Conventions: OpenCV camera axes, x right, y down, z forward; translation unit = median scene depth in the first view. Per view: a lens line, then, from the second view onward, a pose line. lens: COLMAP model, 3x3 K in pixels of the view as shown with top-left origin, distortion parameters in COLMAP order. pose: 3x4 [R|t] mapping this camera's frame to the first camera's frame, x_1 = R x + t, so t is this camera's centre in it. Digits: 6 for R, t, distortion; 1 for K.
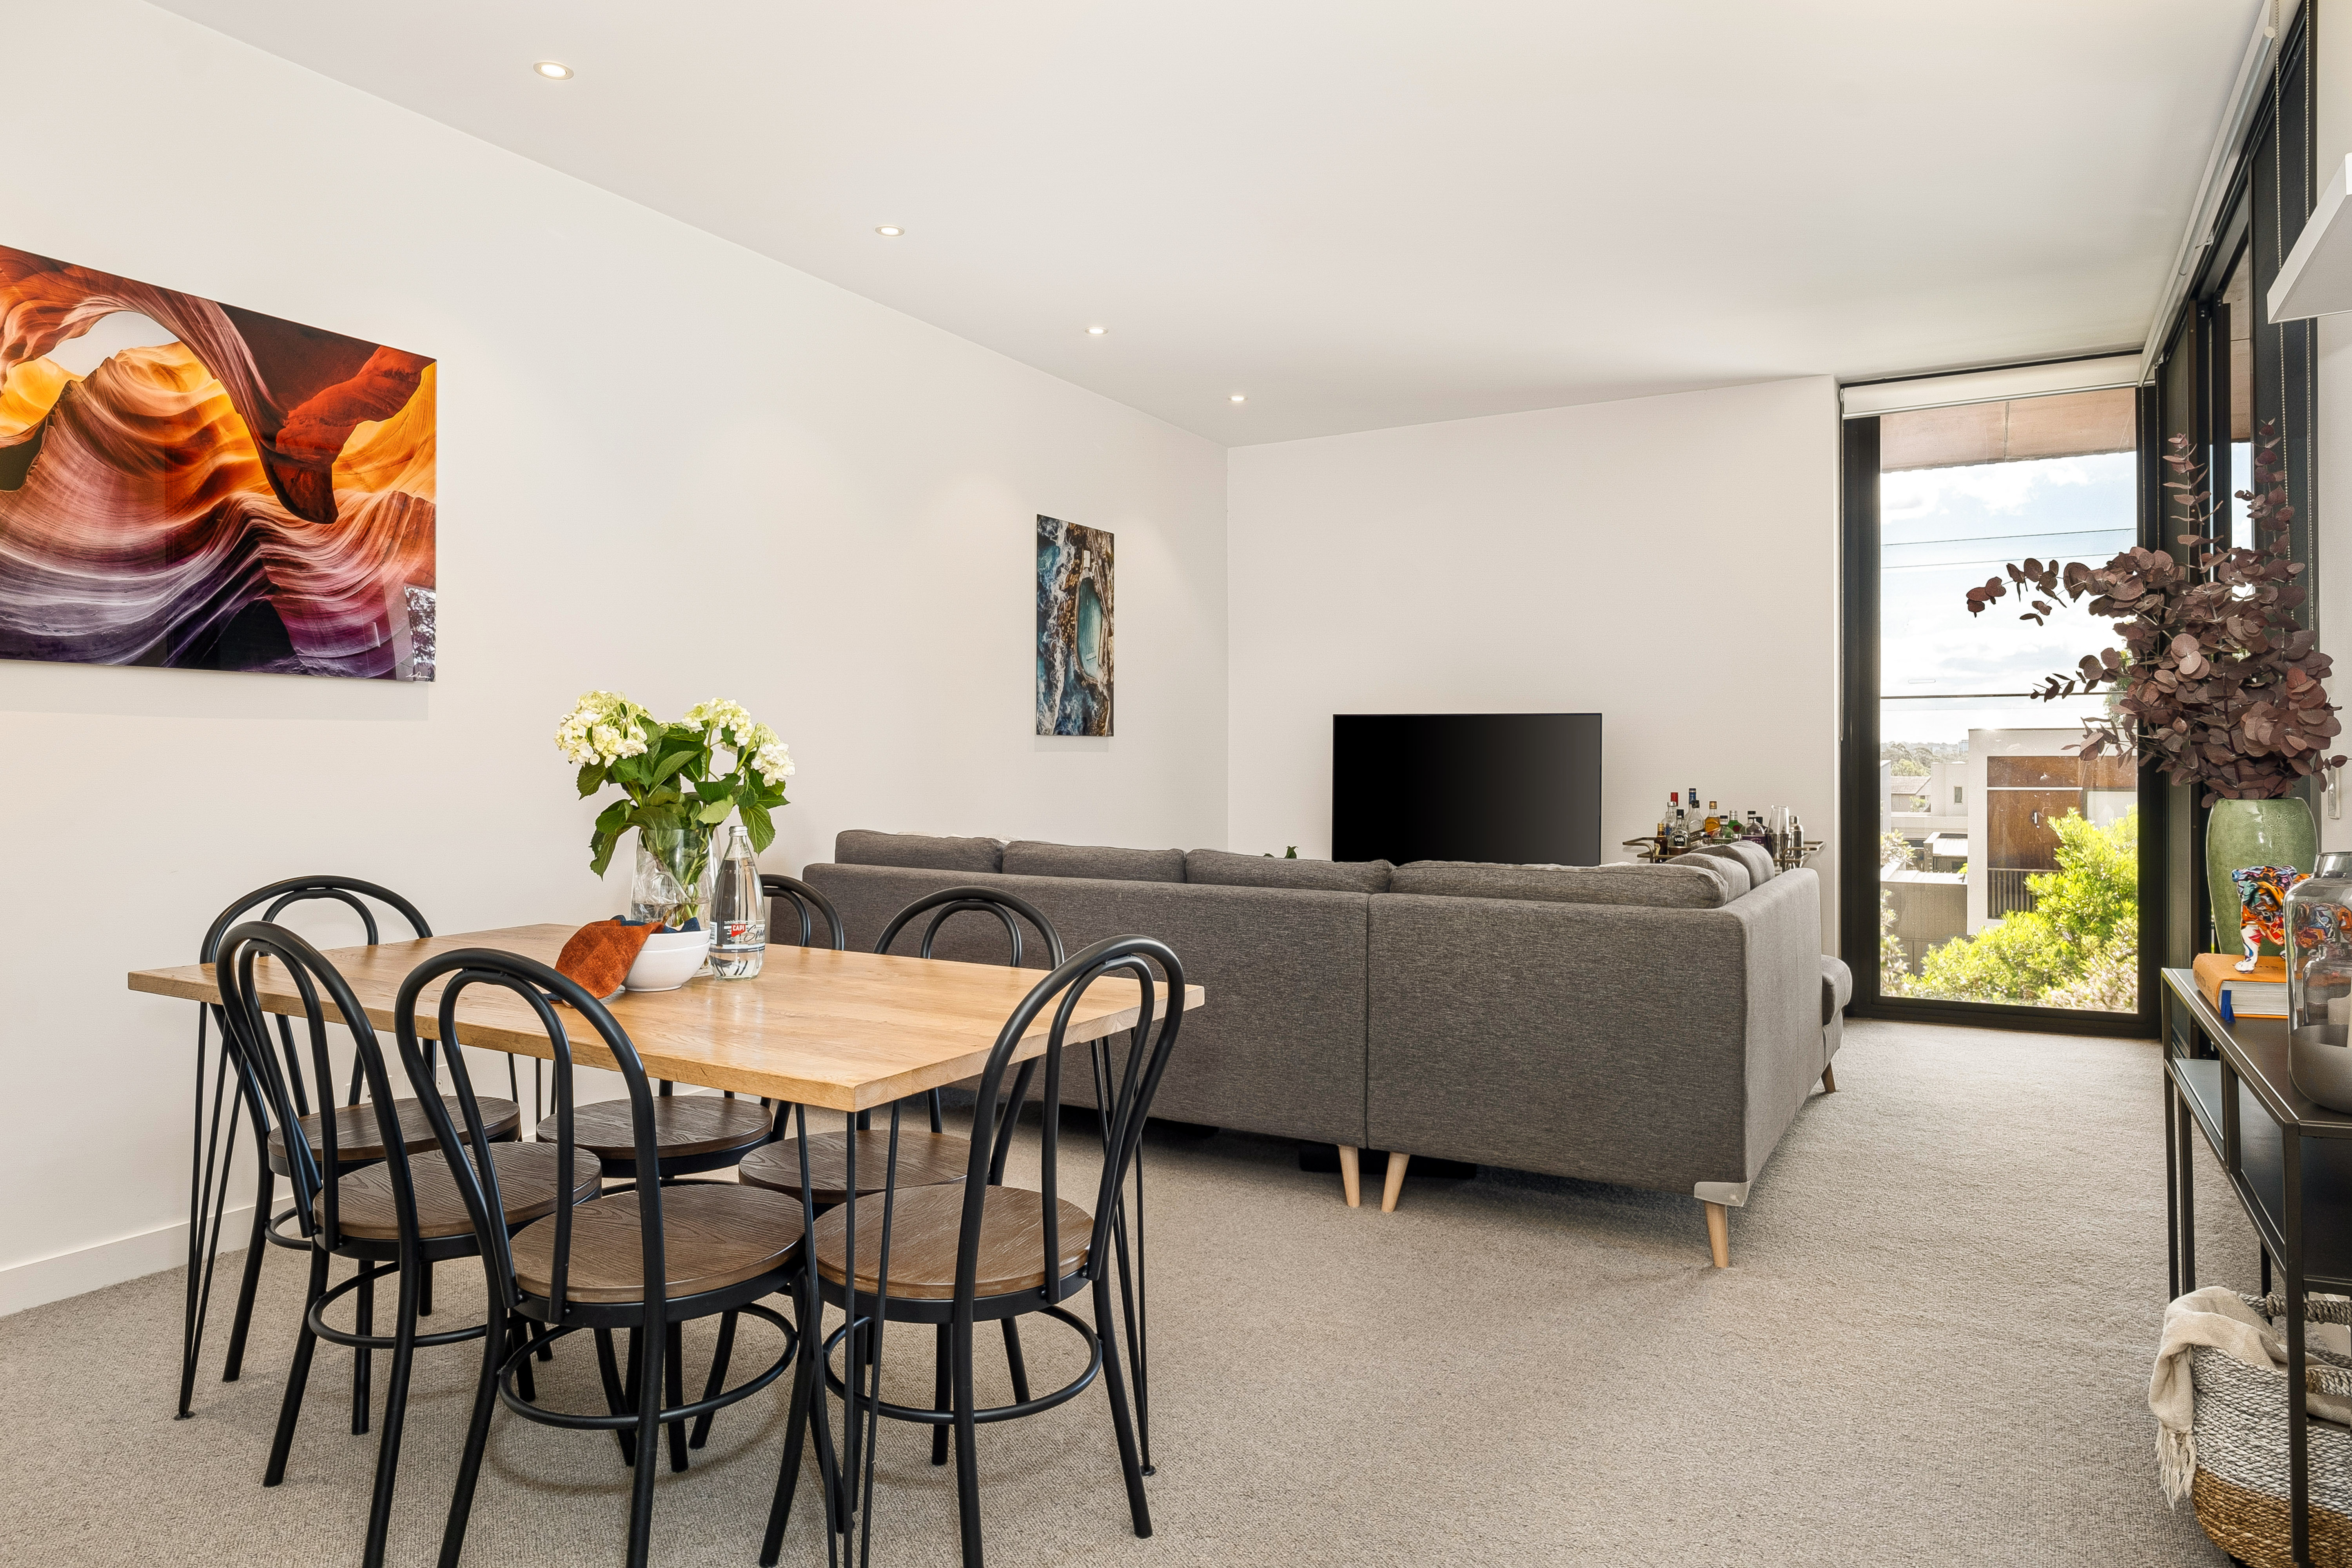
lens RADIAL K [[1417.0, 0, 1175.6], [0, 1417.0, 776.7], [0, 0, 1]] dist [-0.001942, -0.001218]
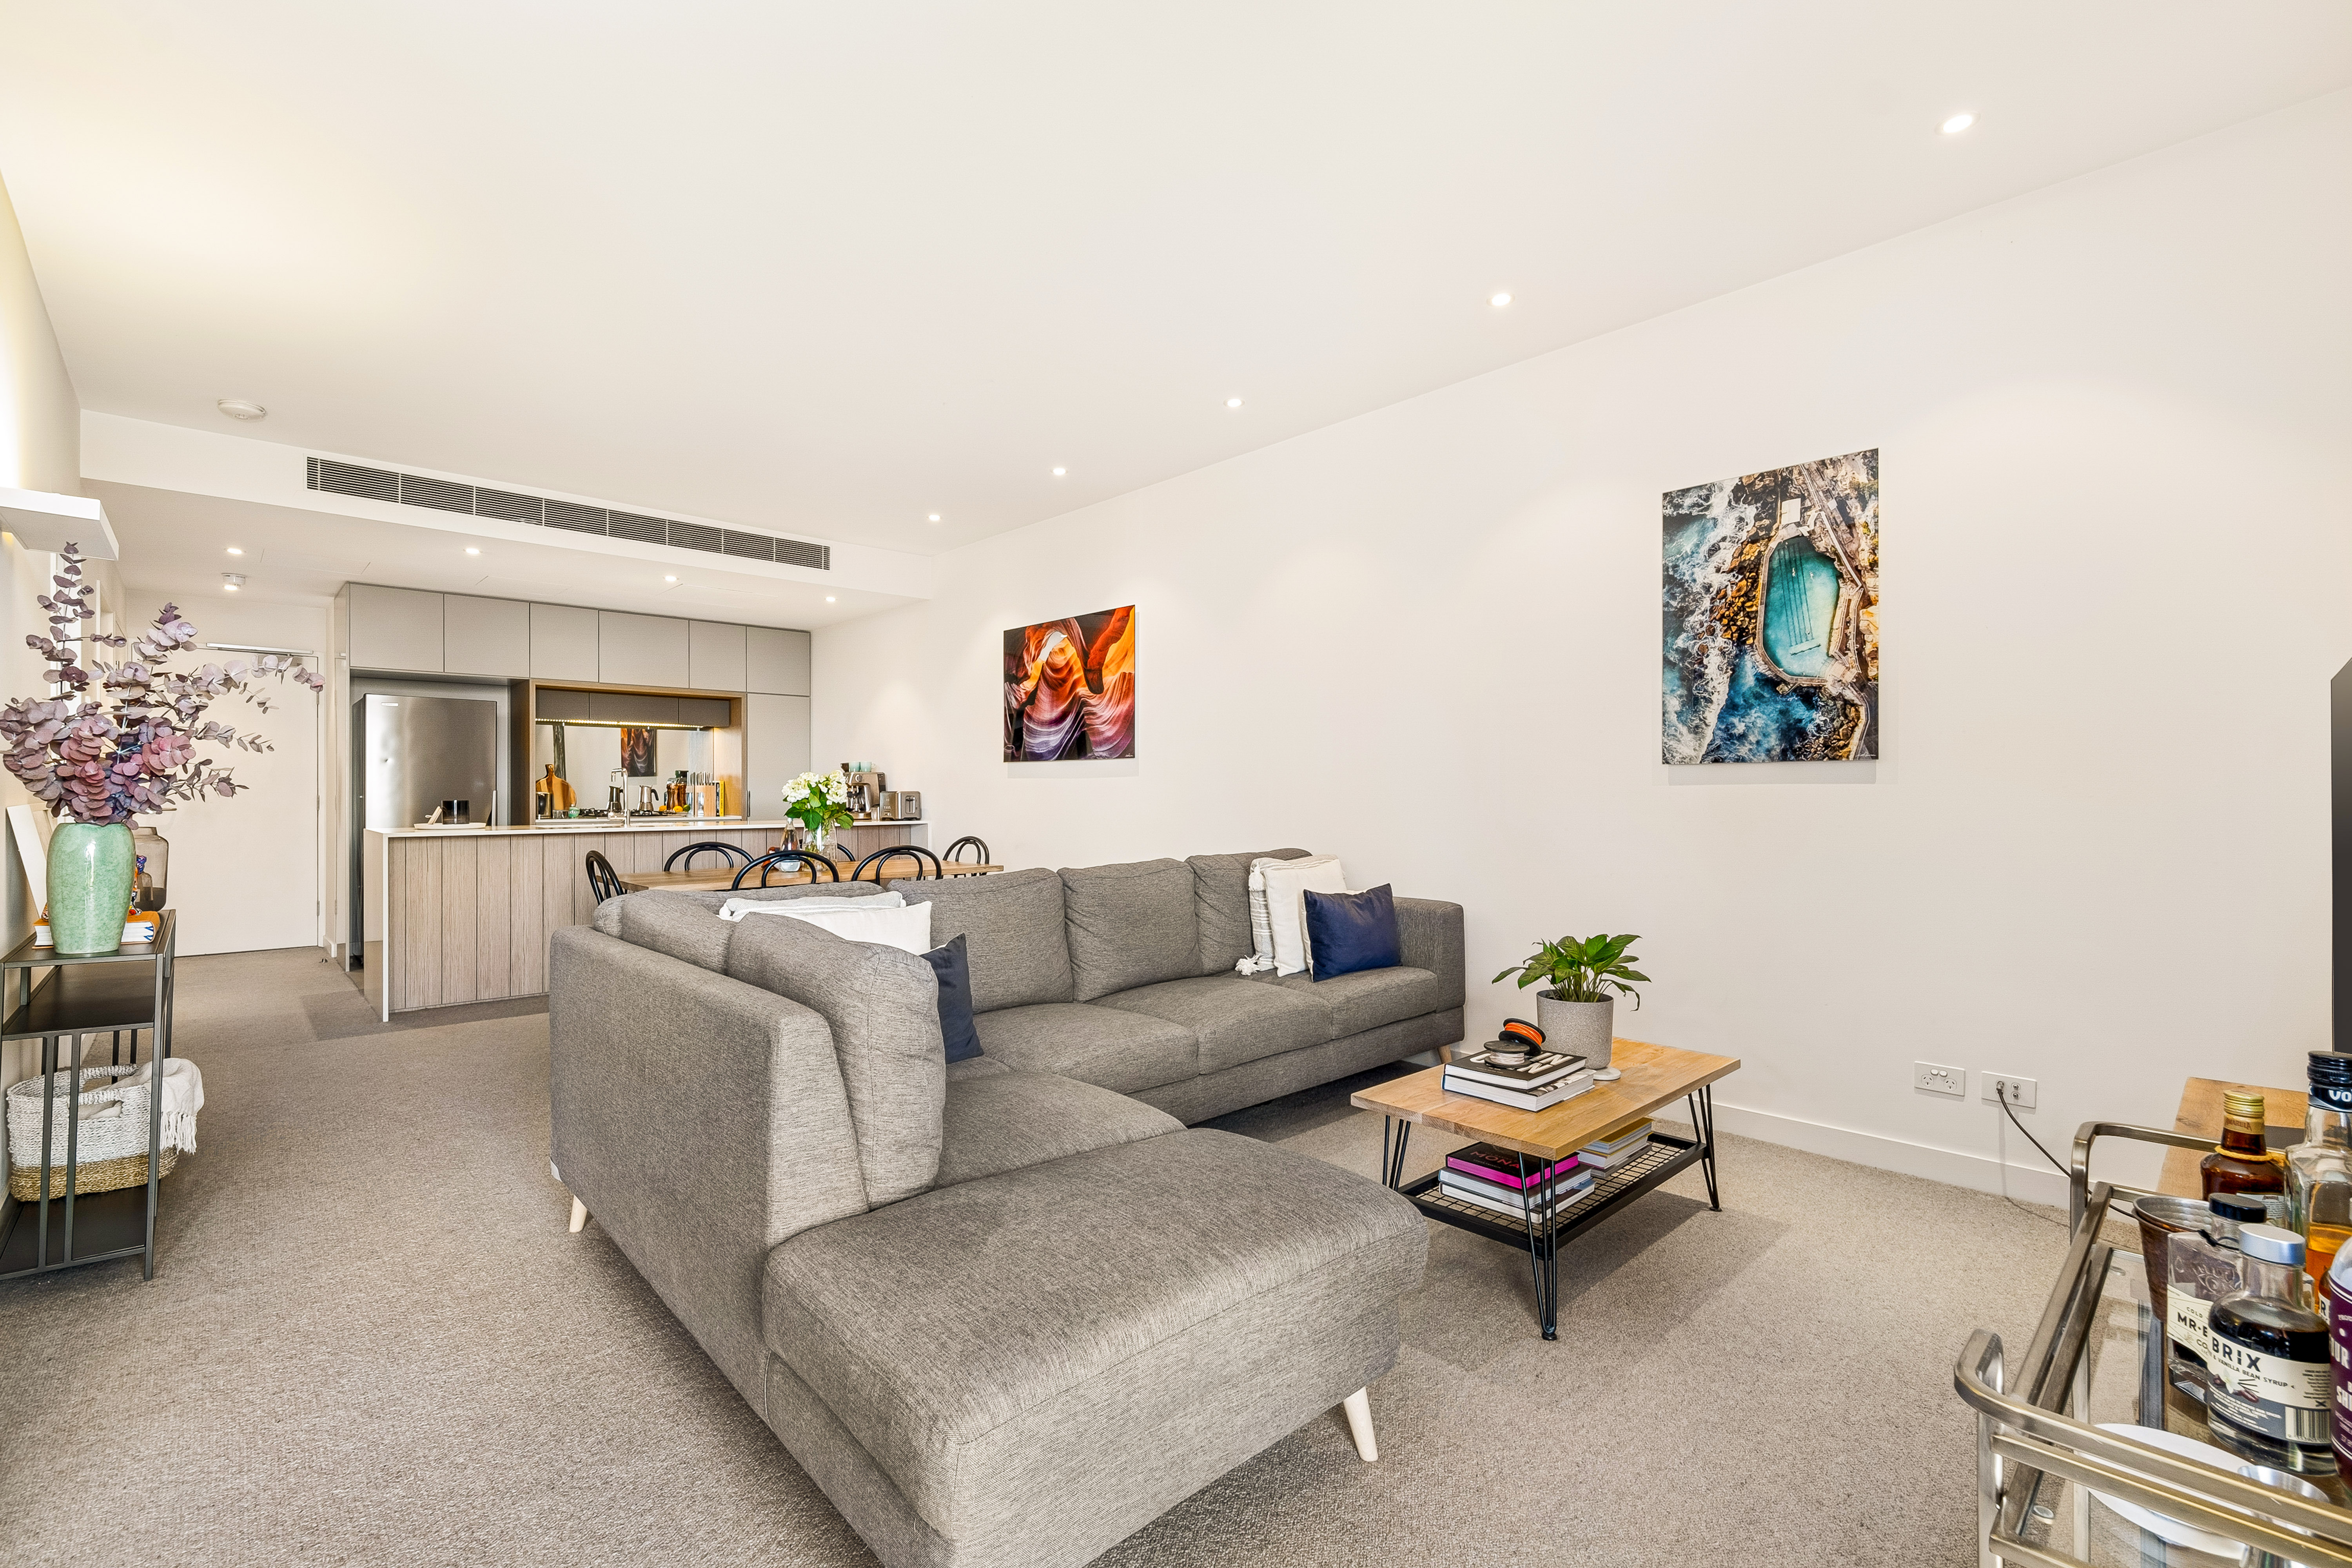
lens RADIAL K [[1012.9, 0, 1183.4], [0, 1012.9, 783.3], [0, 0, 1]] dist [0.001997, 0.000038]
pose [[-0.290911, -0.004695, -0.956739, 0.530369], [-0.006851, 0.999973, -0.002824, -0.015054], [0.956726, 0.005733, -0.290935, 0.893294]]
